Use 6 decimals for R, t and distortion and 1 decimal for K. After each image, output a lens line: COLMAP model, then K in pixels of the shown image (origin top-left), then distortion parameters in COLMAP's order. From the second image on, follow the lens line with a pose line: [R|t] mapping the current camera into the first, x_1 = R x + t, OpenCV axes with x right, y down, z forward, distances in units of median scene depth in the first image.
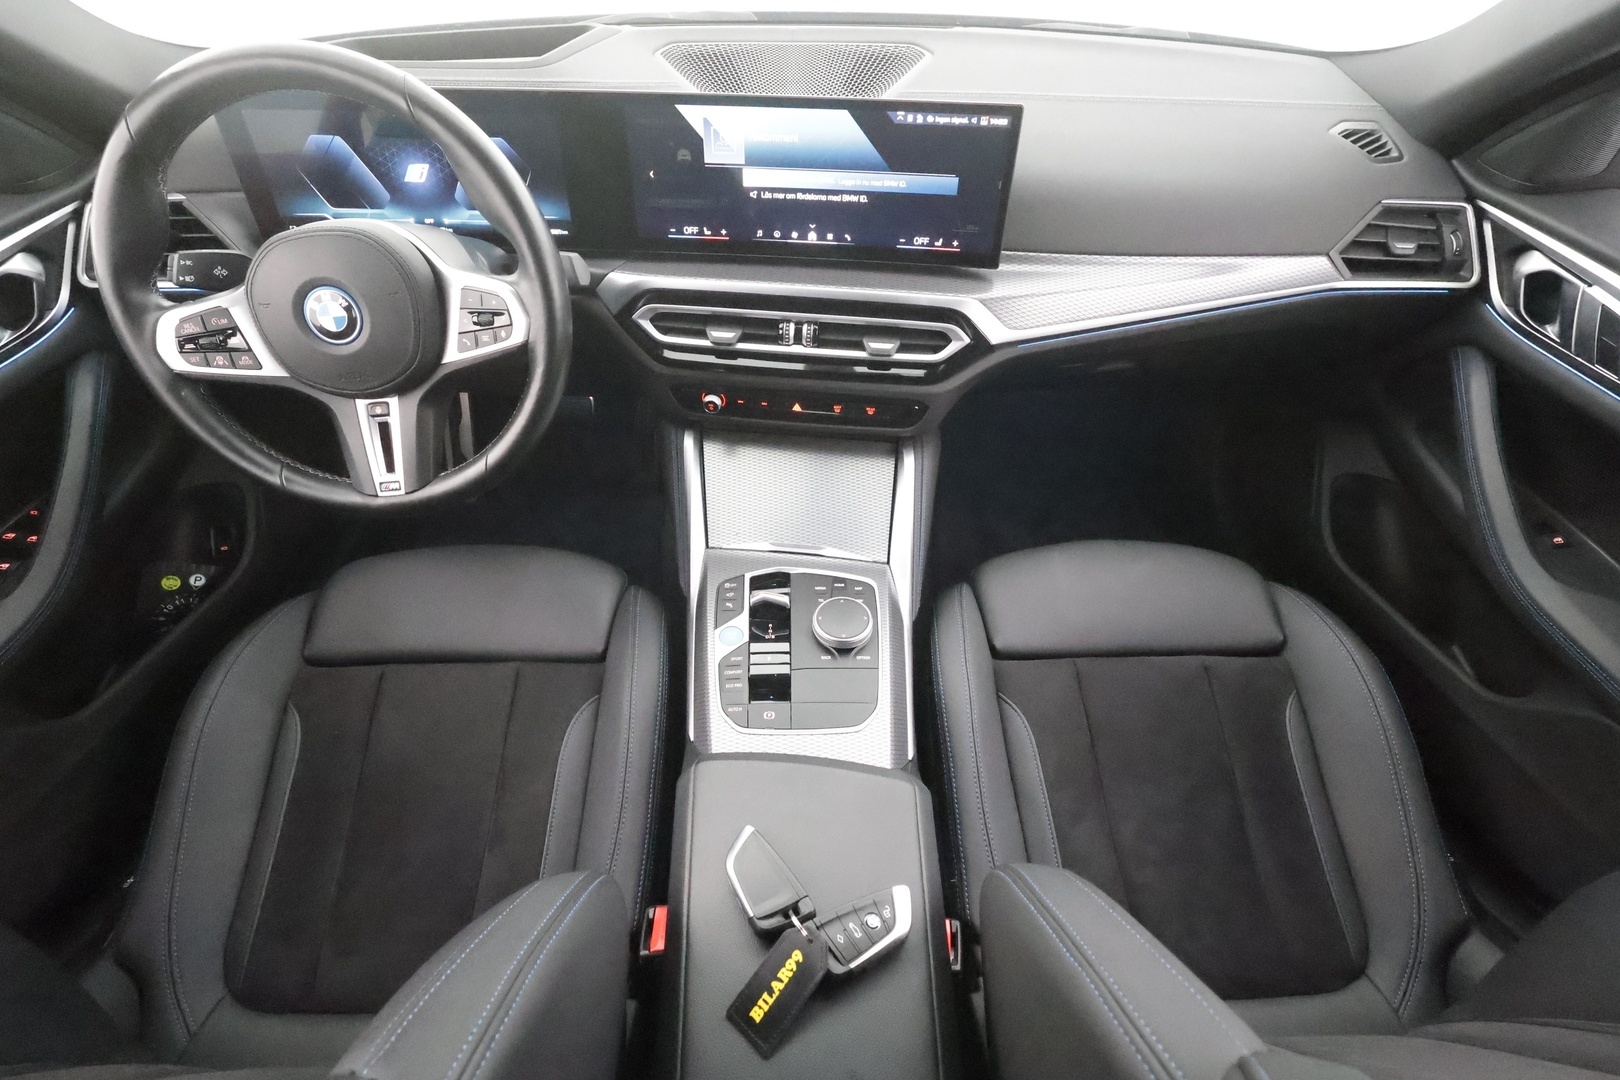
lens RADIAL K [[760.7, 0, 806.3], [0, 760.7, 535.3], [0, 0, 1]] dist [0.003847, 0.000190]
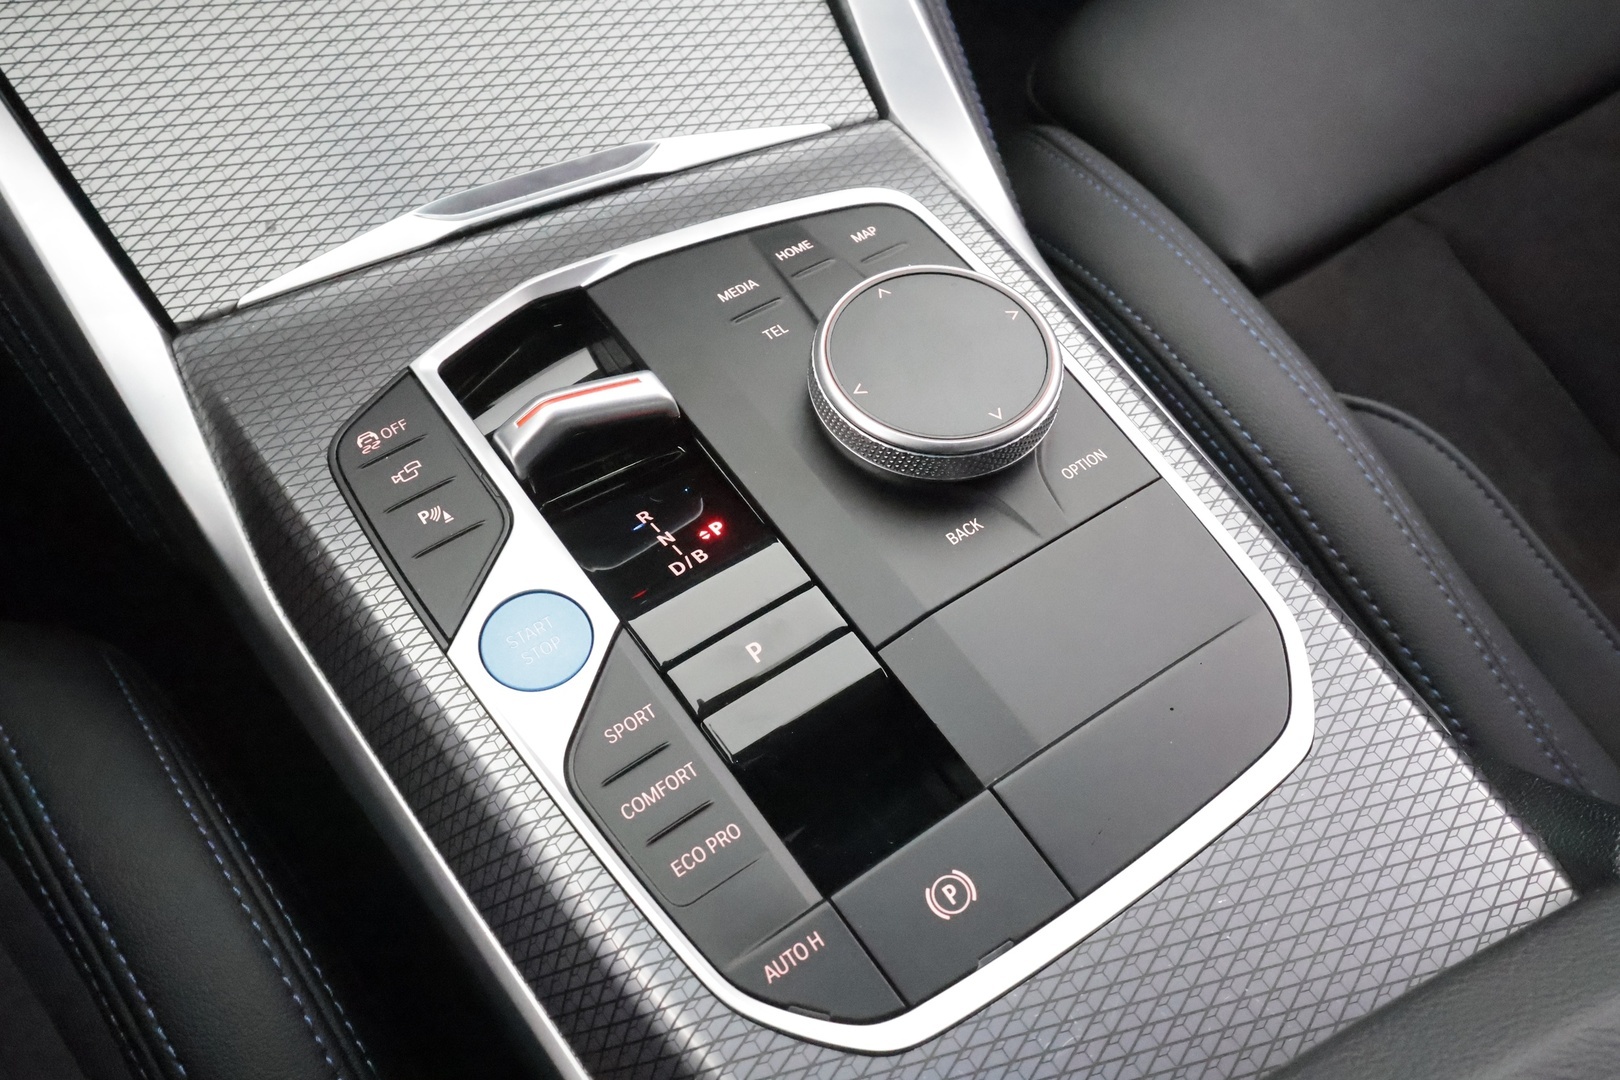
lens RADIAL K [[1292.2, 0, 812.8], [0, 1292.2, 543.3], [0, 0, 1]] dist [0.008014, 0.016583]
pose [[0.833576, -0.447443, 0.323953, -0.136795], [0.357818, 0.884136, 0.300449, 0.026524], [-0.420852, -0.134531, 0.897098, 0.631705]]
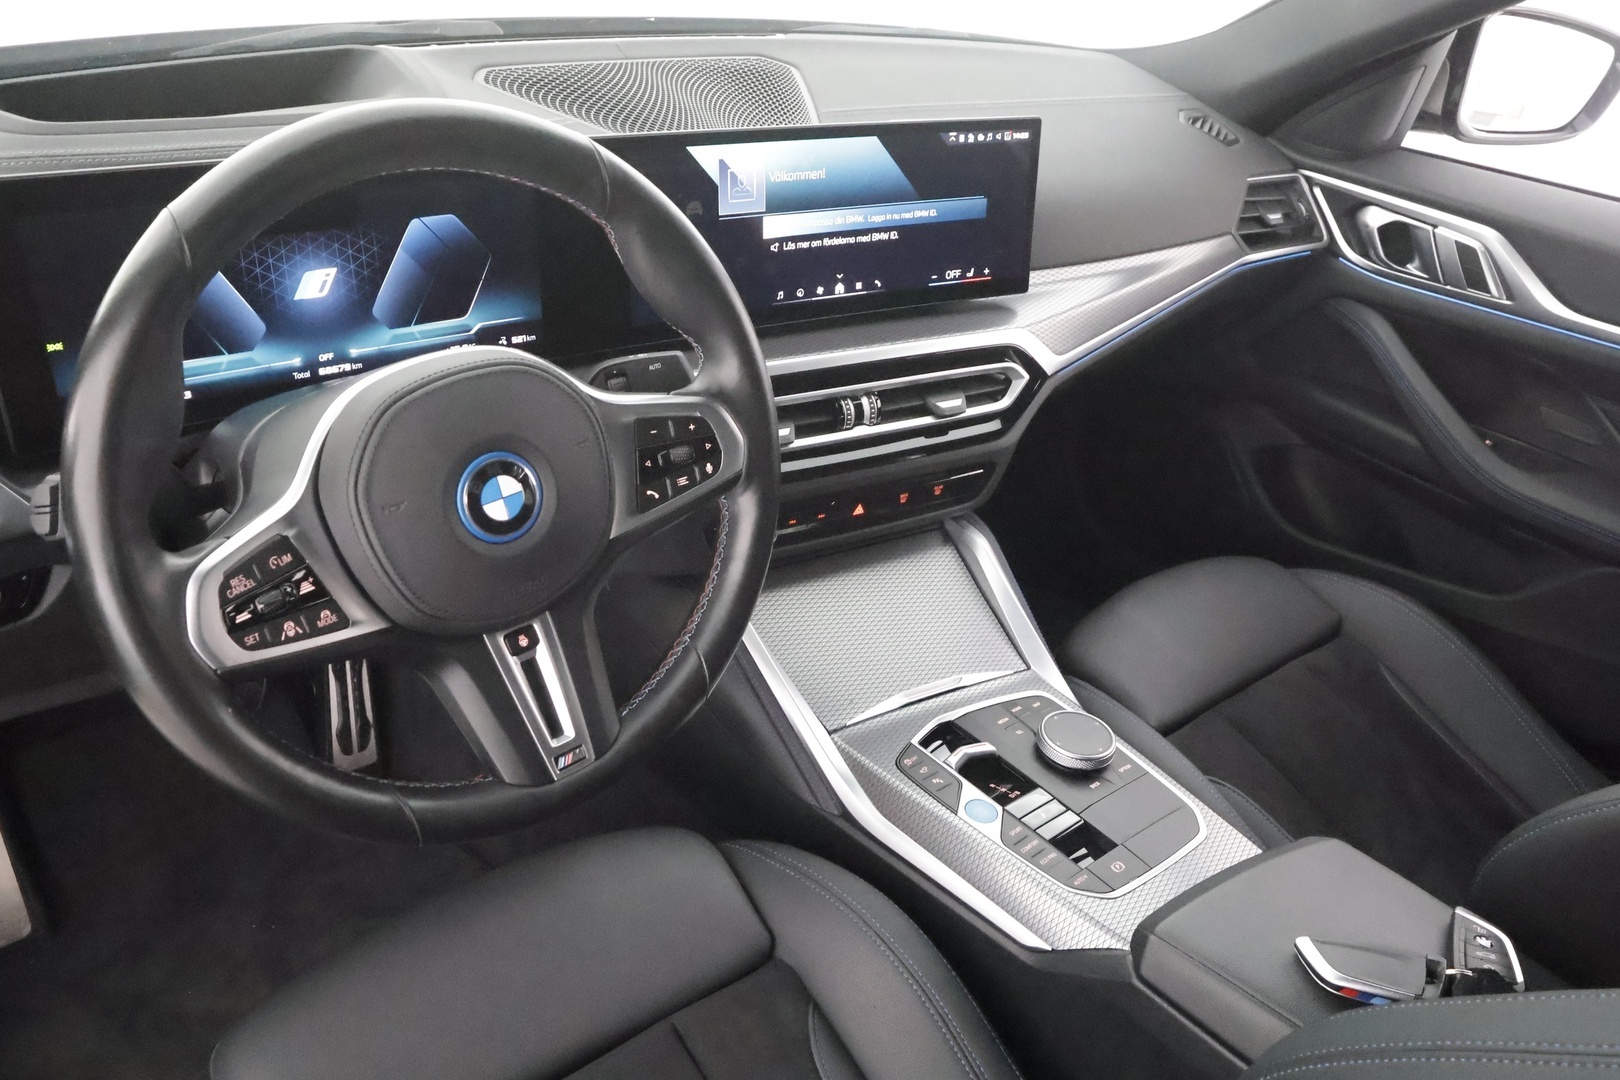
lens RADIAL K [[1292.2, 0, 804.5], [0, 1292.2, 530.8], [0, 0, 1]] dist [0.008014, 0.016583]
pose [[0.778900, -0.248407, 0.575855, -0.847108], [0.356367, 0.930875, -0.080469, -0.073756], [-0.516060, 0.267893, 0.813582, 0.021218]]
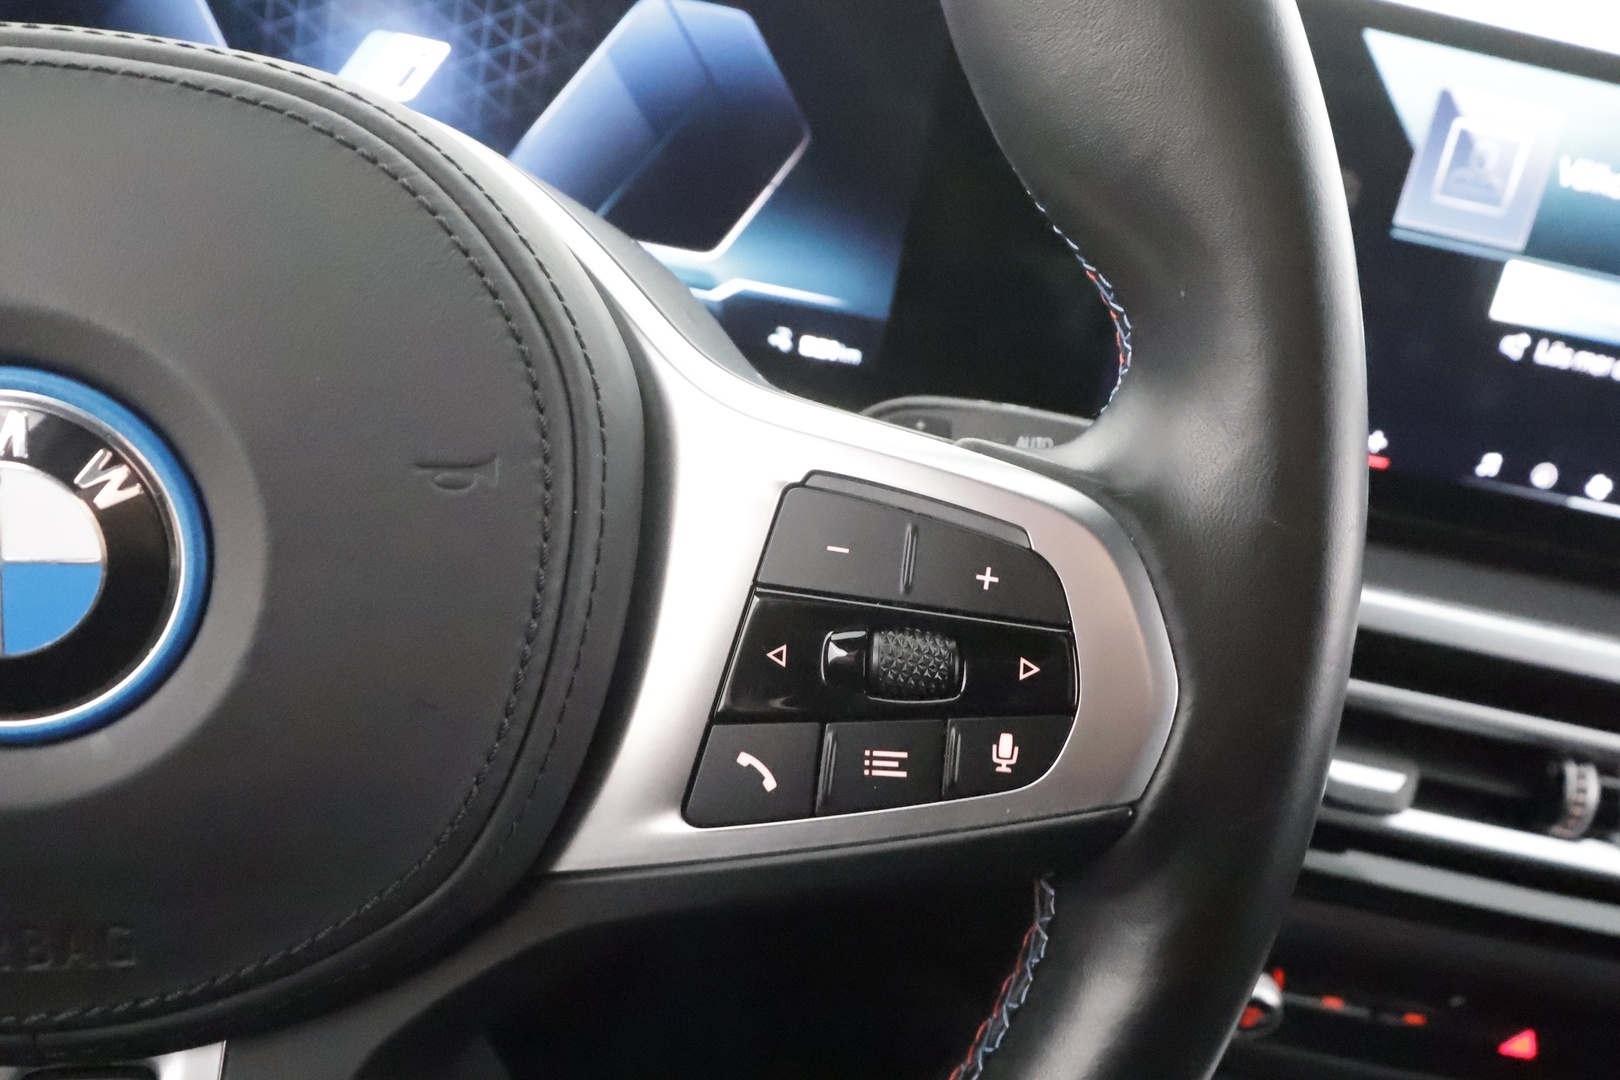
lens RADIAL K [[1292.2, 0, 804.8], [0, 1292.2, 570.9], [0, 0, 1]] dist [0.008014, 0.016583]
pose [[0.976438, 0.142717, 0.161866, -0.416840], [-0.084405, 0.942904, -0.322193, -0.169617], [-0.198606, 0.300940, 0.932733, 0.595043]]
